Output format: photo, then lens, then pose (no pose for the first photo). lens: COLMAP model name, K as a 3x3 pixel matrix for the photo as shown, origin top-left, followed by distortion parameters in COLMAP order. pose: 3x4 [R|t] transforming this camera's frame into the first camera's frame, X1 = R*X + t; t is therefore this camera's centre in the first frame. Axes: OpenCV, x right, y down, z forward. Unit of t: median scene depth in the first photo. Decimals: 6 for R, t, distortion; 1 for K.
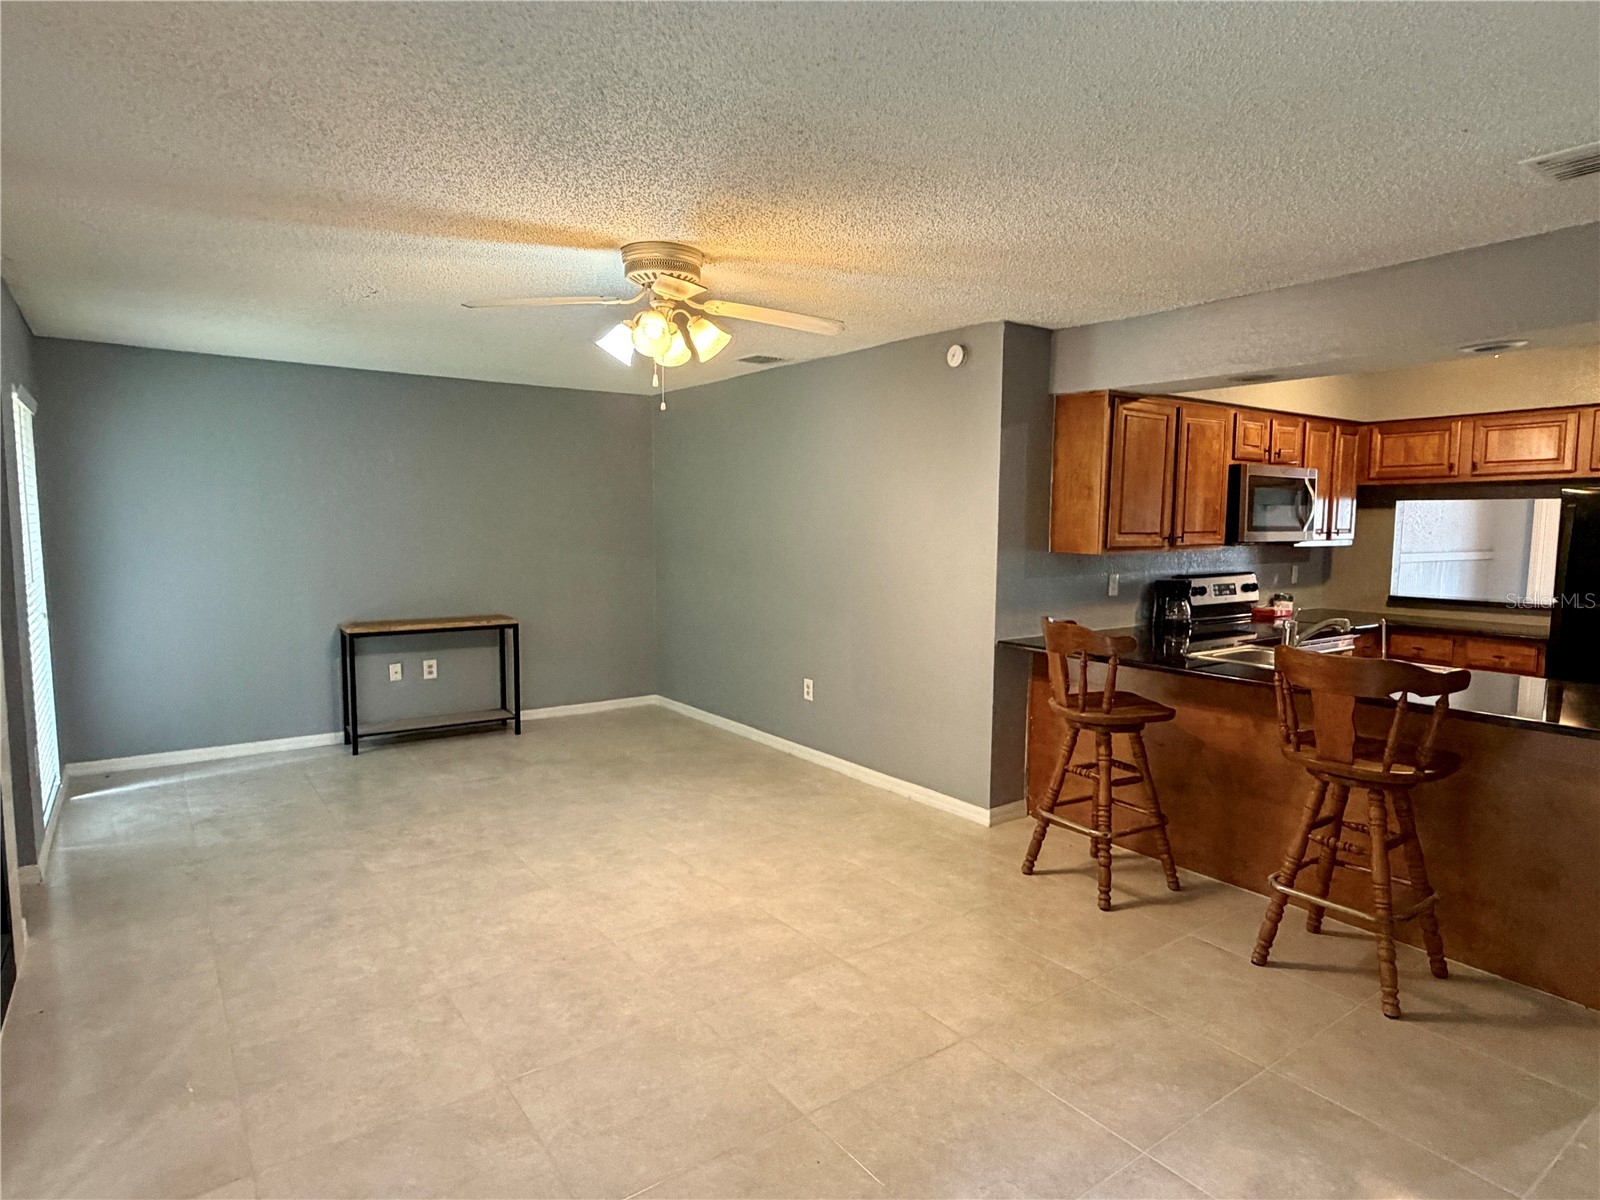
lens RADIAL K [[911.9, 0, 795.3], [0, 911.9, 606.4], [0, 0, 1]] dist [-0.000691, -0.000450]
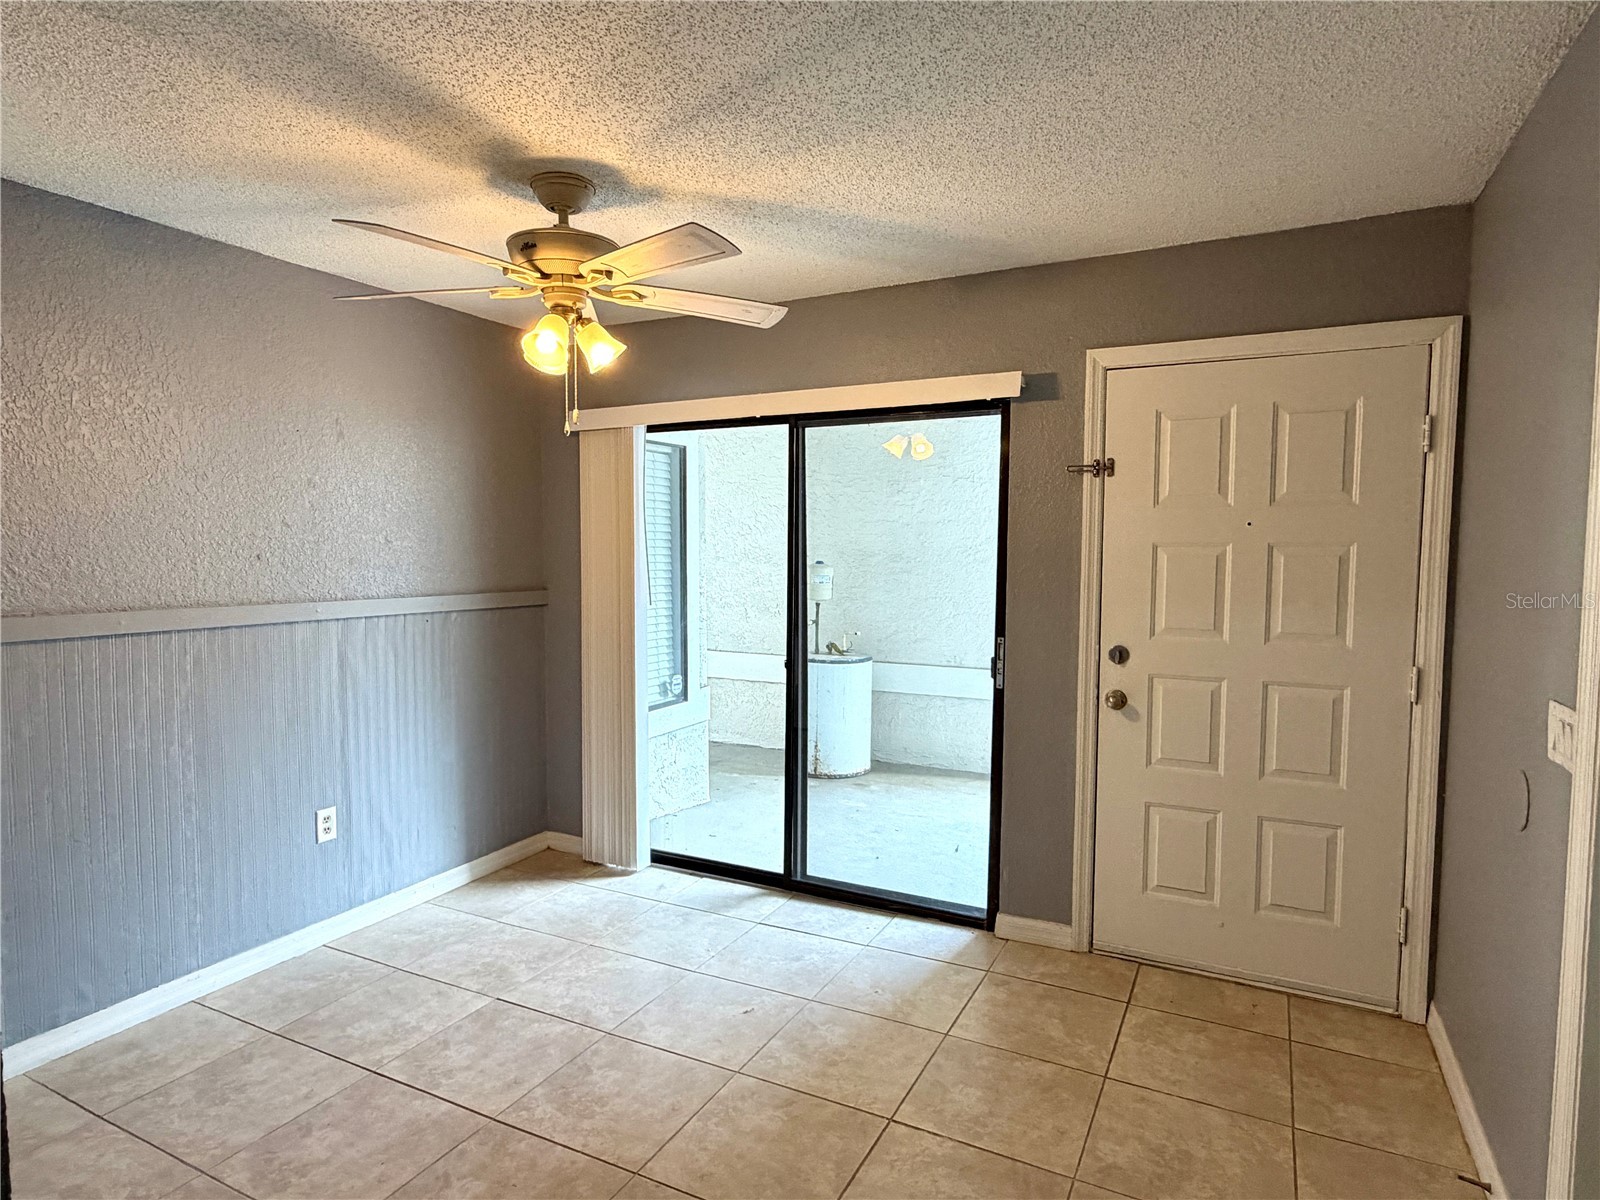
lens RADIAL K [[911.9, 0, 799.3], [0, 911.9, 611.5], [0, 0, 1]] dist [-0.000691, -0.000450]
pose [[0.891143, -0.040530, 0.451908, 1.056833], [0.050221, 0.998693, -0.009466, -0.058041], [-0.450934, 0.031131, 0.892014, 0.742212]]
